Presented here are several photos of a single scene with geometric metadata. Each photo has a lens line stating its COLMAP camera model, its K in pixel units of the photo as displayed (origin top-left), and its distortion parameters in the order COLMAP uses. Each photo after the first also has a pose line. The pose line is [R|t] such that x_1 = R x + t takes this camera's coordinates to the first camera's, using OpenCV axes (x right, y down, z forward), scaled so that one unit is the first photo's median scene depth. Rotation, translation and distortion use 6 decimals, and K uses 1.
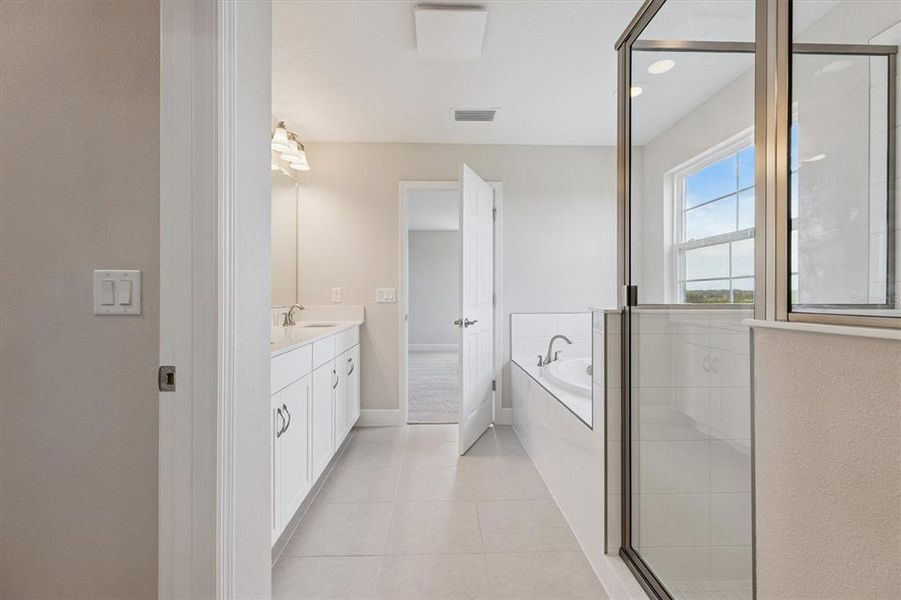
lens RADIAL K [[411.4, 0, 457.4], [0, 411.4, 292.0], [0, 0, 1]] dist [0.003511, 0.000540]
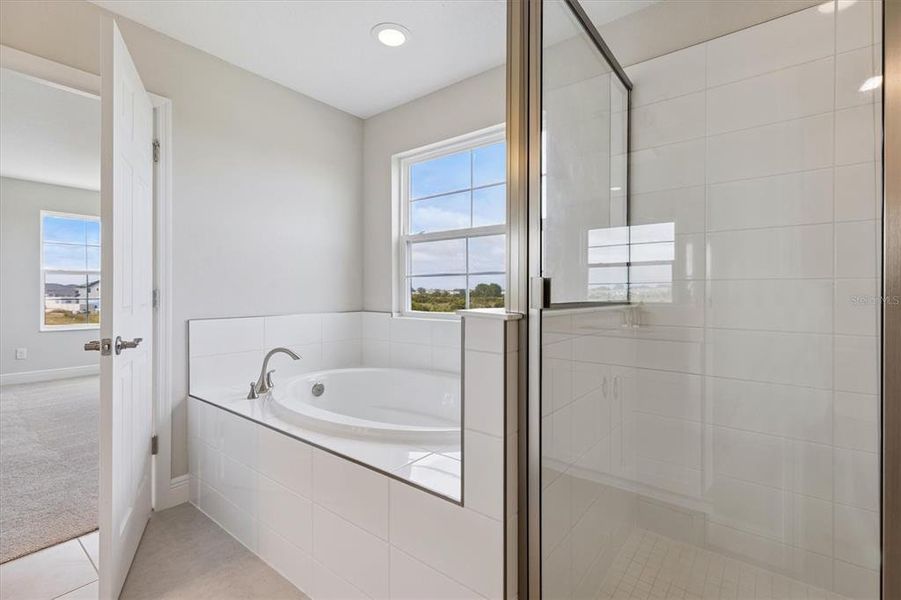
lens RADIAL K [[398.7, 0, 453.4], [0, 398.7, 292.4], [0, 0, 1]] dist [0.002769, 0.000249]
pose [[0.642130, 0.002171, 0.766593, -0.079414], [-0.008968, 0.999949, 0.004679, 0.005173], [-0.766543, -0.009880, 0.642117, 0.344021]]
